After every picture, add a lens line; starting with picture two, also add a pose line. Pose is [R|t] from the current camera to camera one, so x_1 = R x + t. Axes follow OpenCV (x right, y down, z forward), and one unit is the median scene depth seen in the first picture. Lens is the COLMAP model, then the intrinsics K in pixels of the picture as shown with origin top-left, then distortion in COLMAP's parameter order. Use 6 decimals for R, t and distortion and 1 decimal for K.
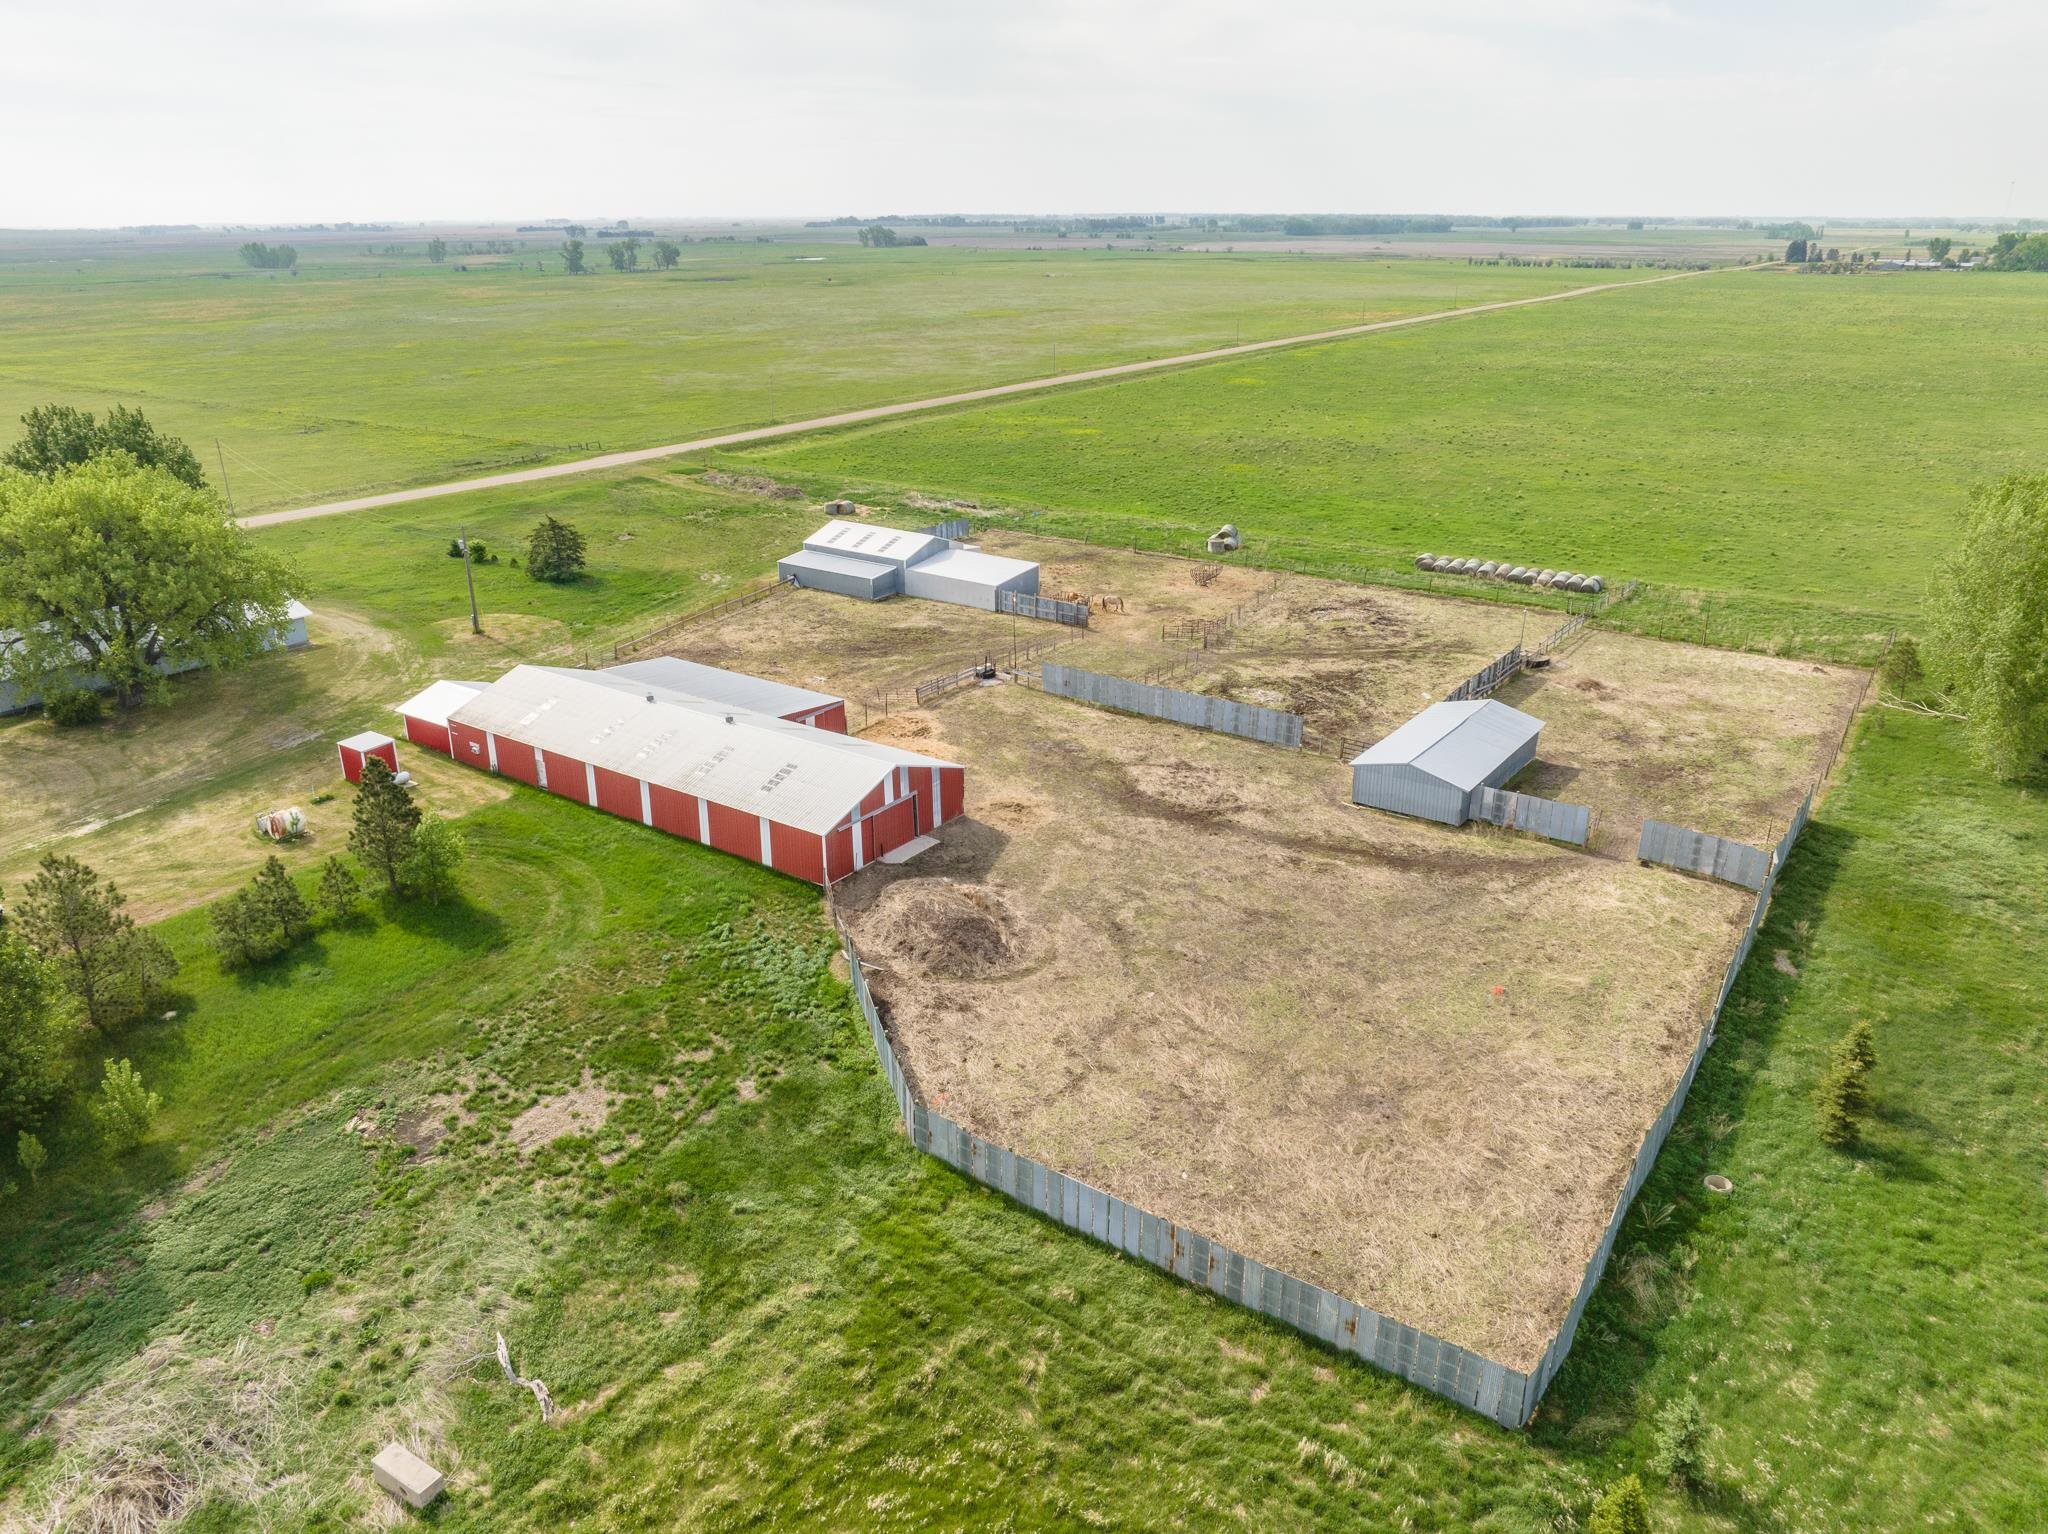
lens RADIAL K [[1439.3, 0, 1027.7], [0, 1439.3, 771.8], [0, 0, 1]] dist [-0.040274, 0.009146]
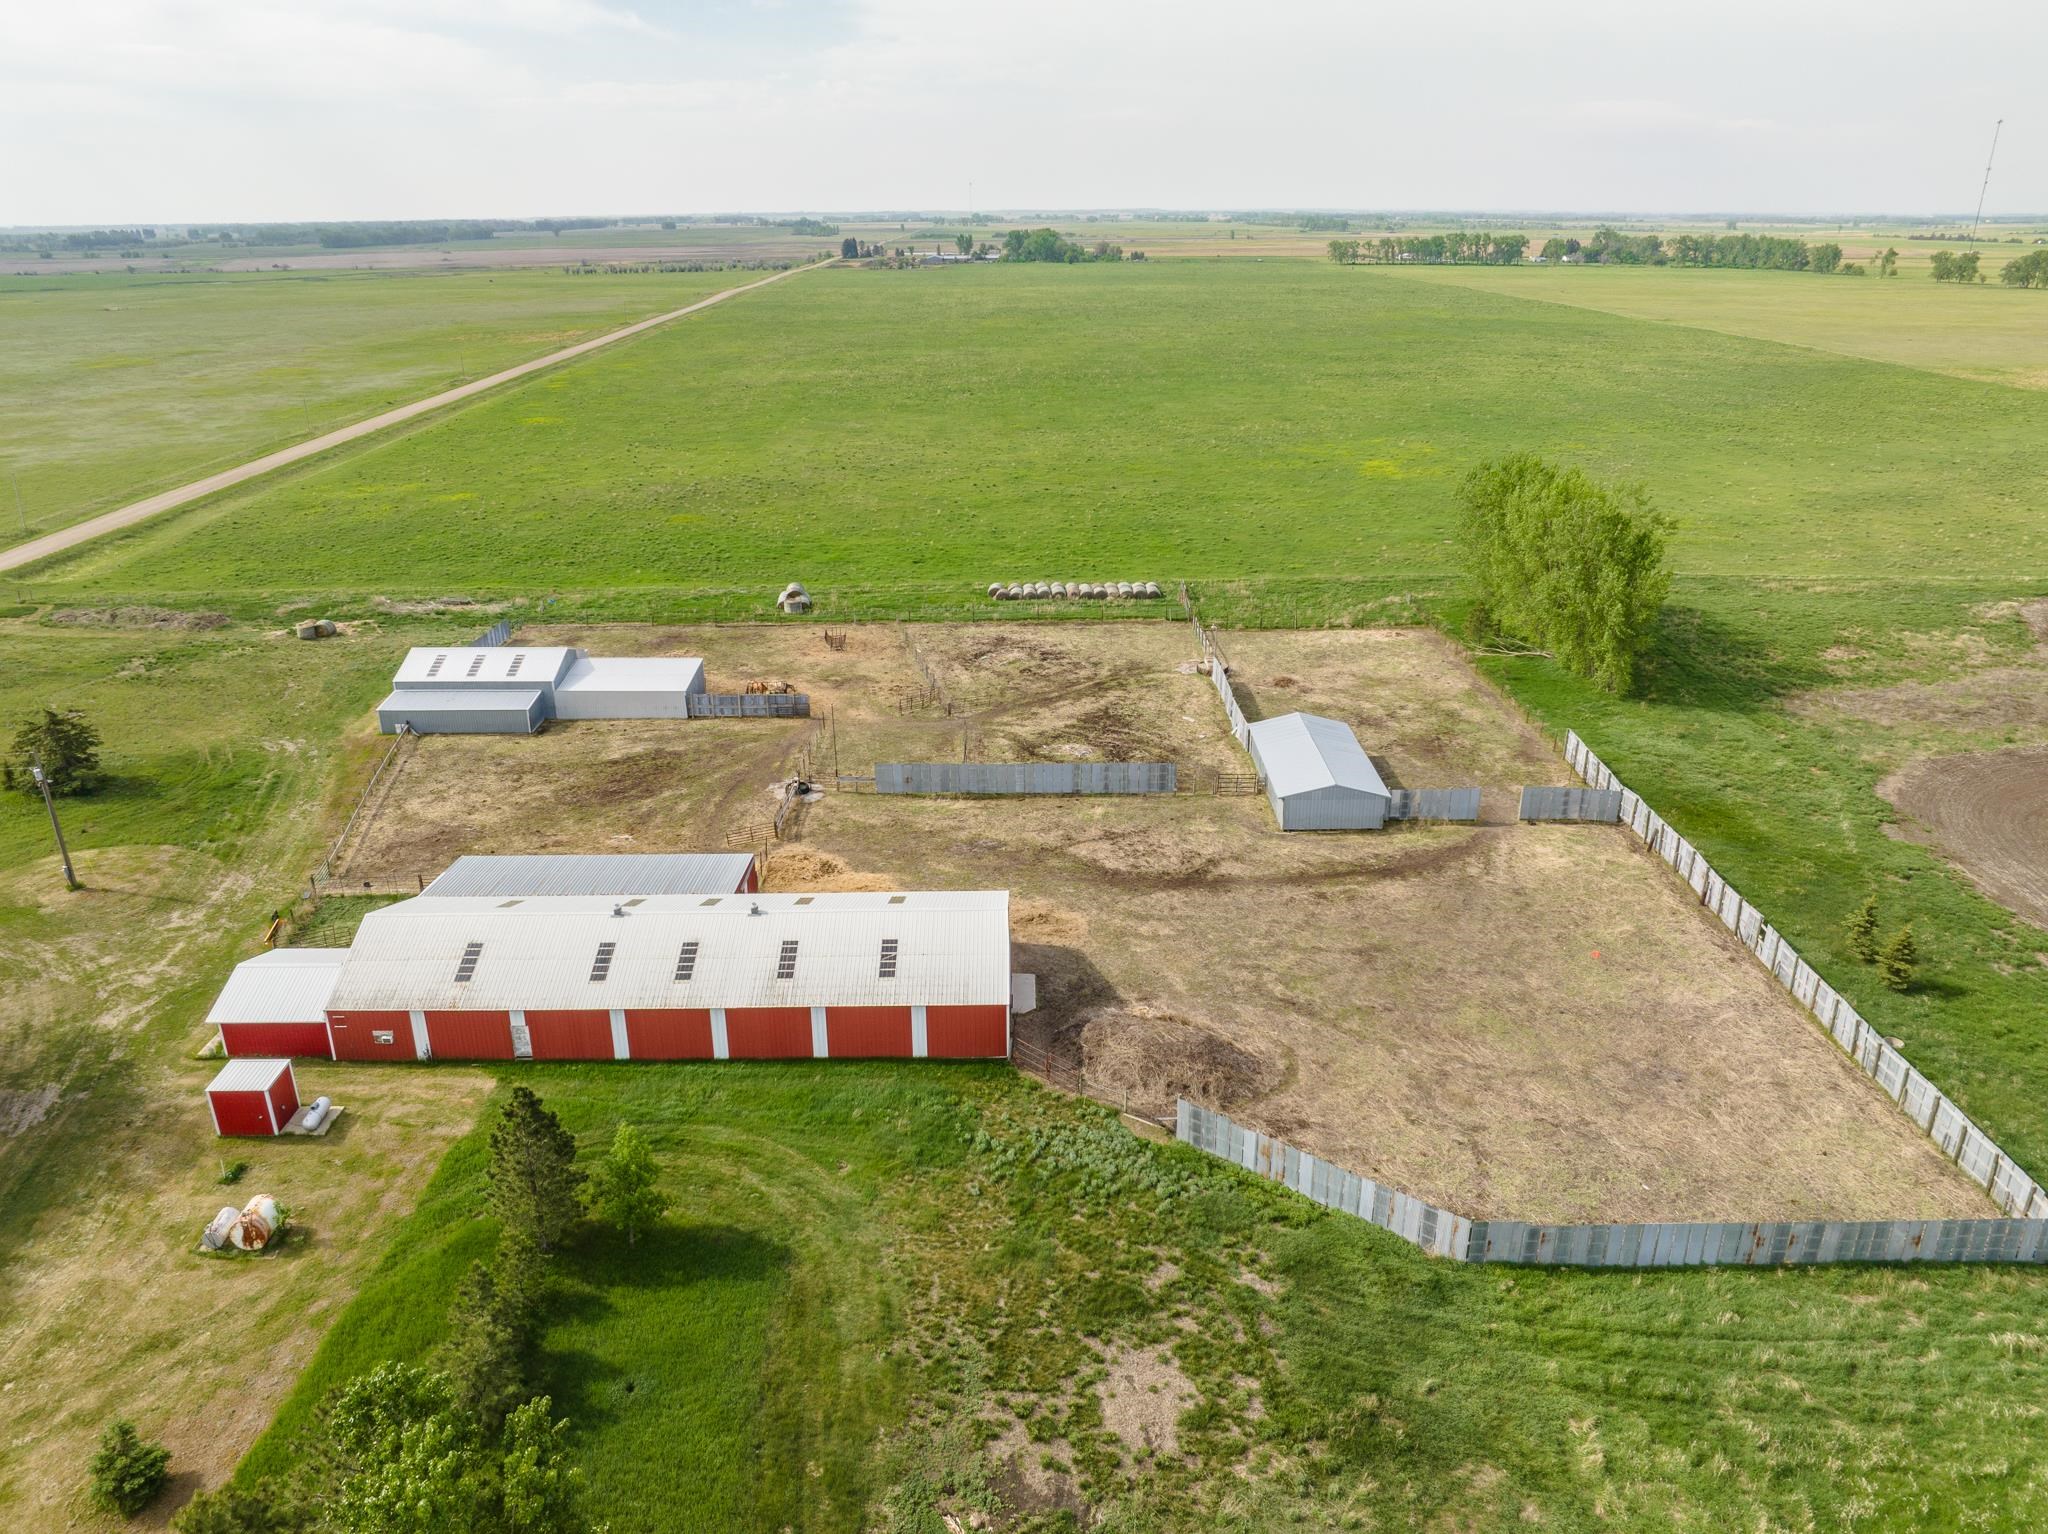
lens RADIAL K [[1439.3, 0, 1026.4], [0, 1439.3, 768.9], [0, 0, 1]] dist [-0.040274, 0.009146]
pose [[0.811050, -0.214430, 0.544260, -0.398876], [0.215785, 0.974448, 0.062356, -0.103972], [-0.543724, 0.066869, 0.836596, 0.146311]]
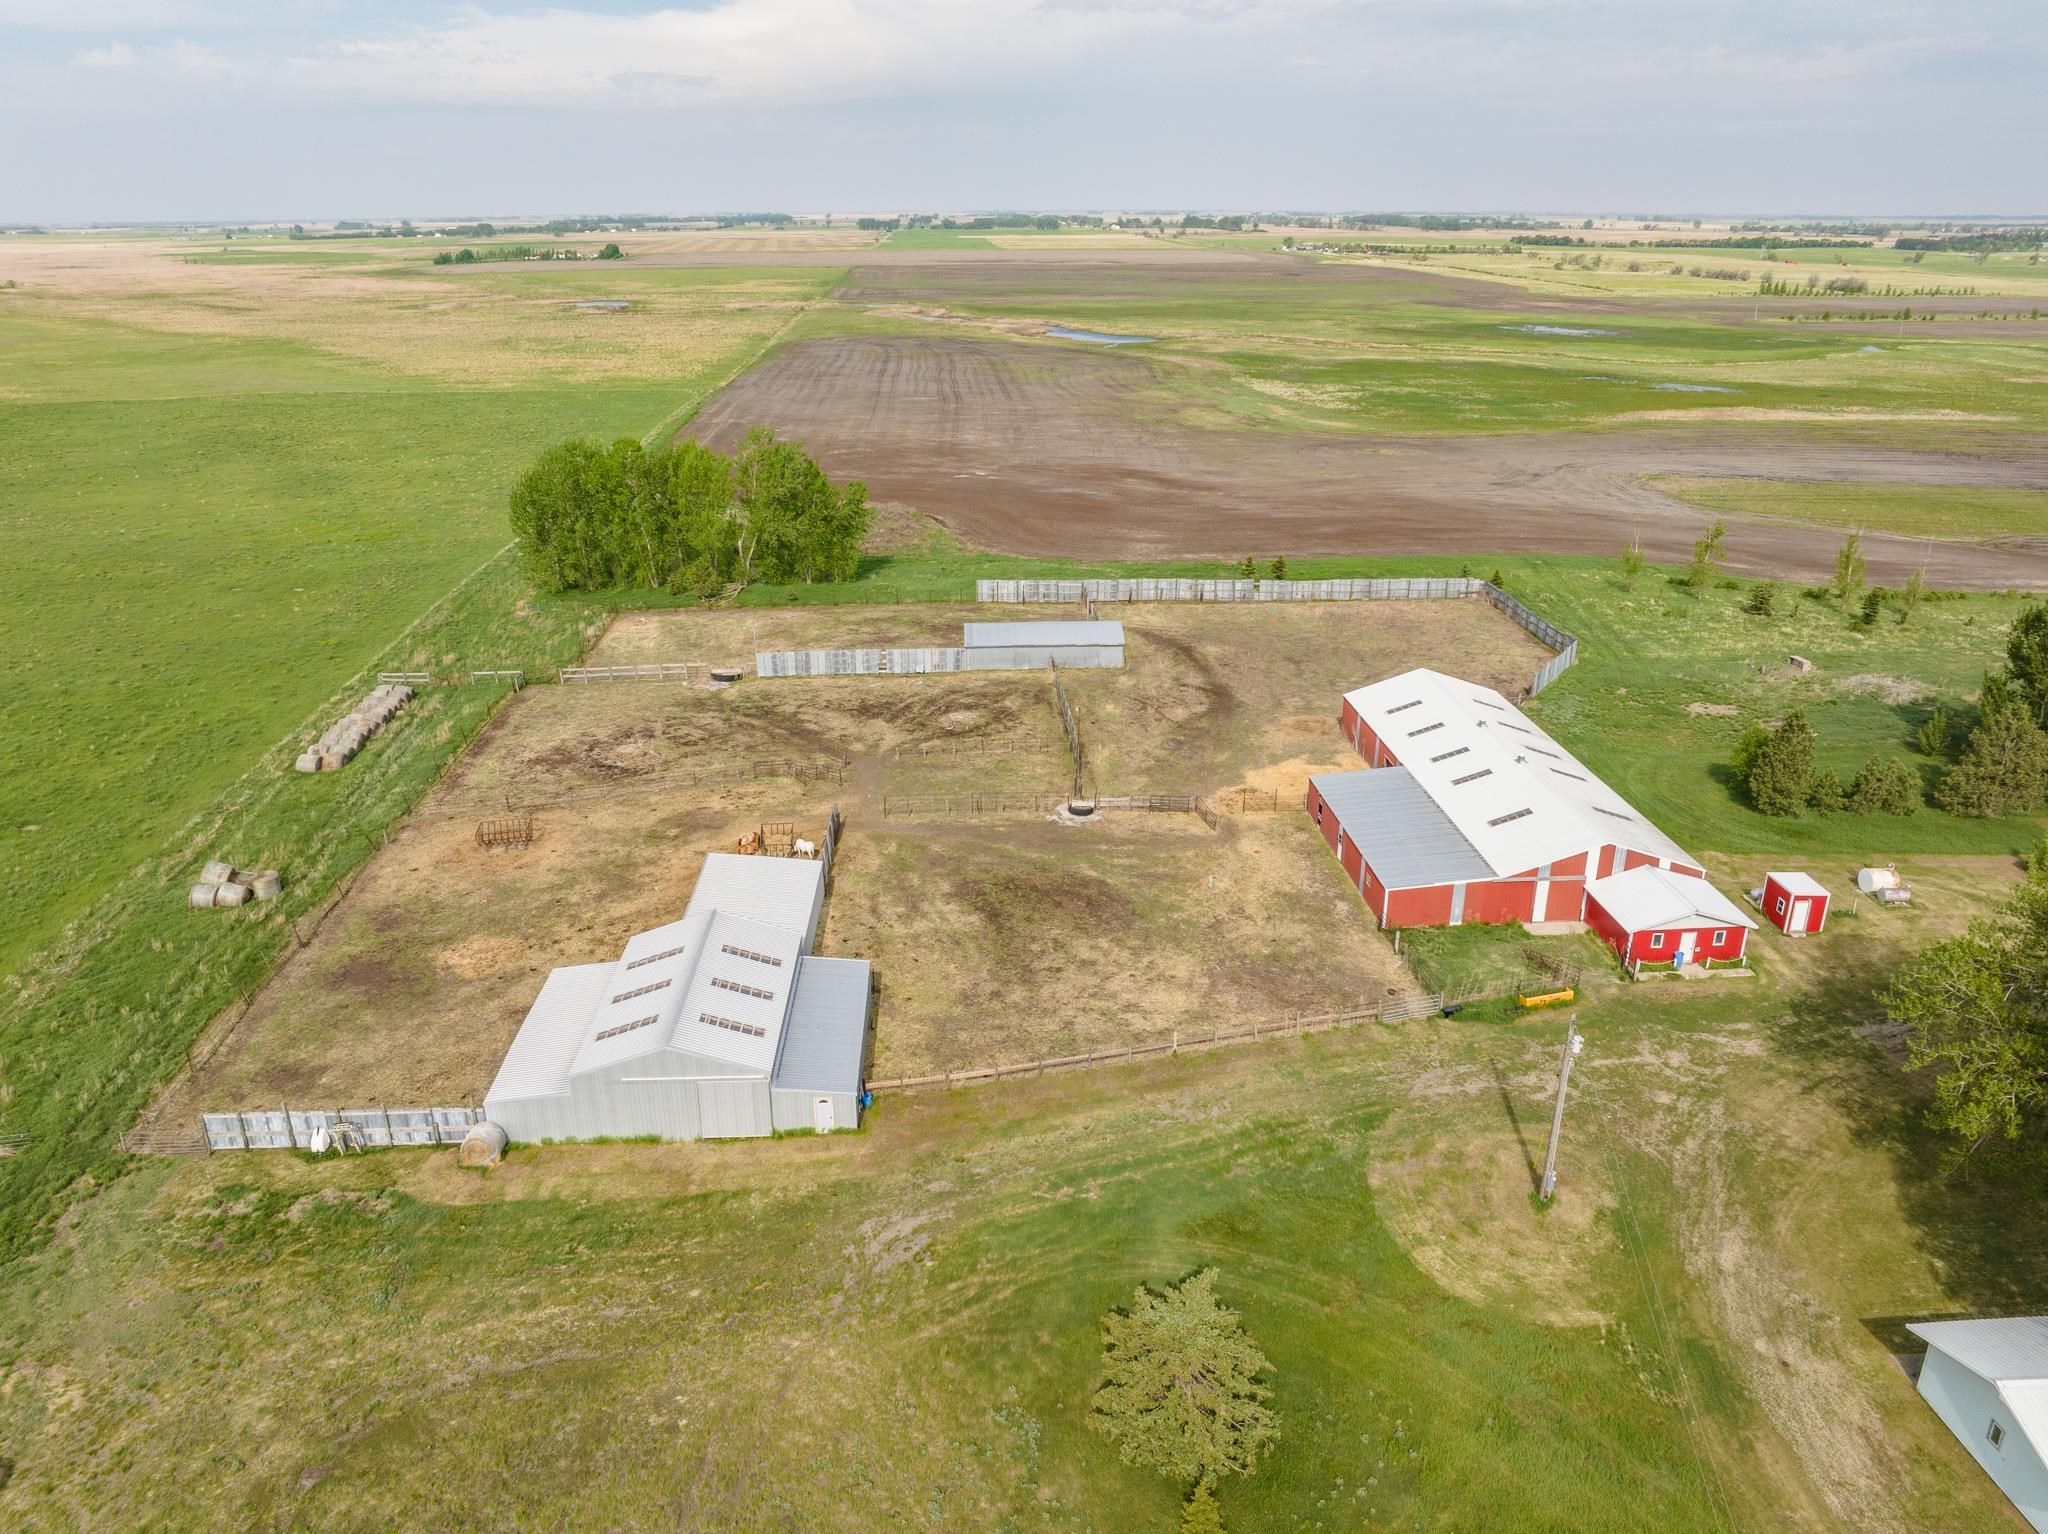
lens RADIAL K [[1439.3, 0, 1028.2], [0, 1439.3, 767.6], [0, 0, 1]] dist [-0.040274, 0.009146]
pose [[-0.626831, -0.278473, 0.727692, -0.631729], [0.289666, 0.783721, 0.549432, -0.570980], [-0.723309, 0.555189, -0.410596, 1.340603]]
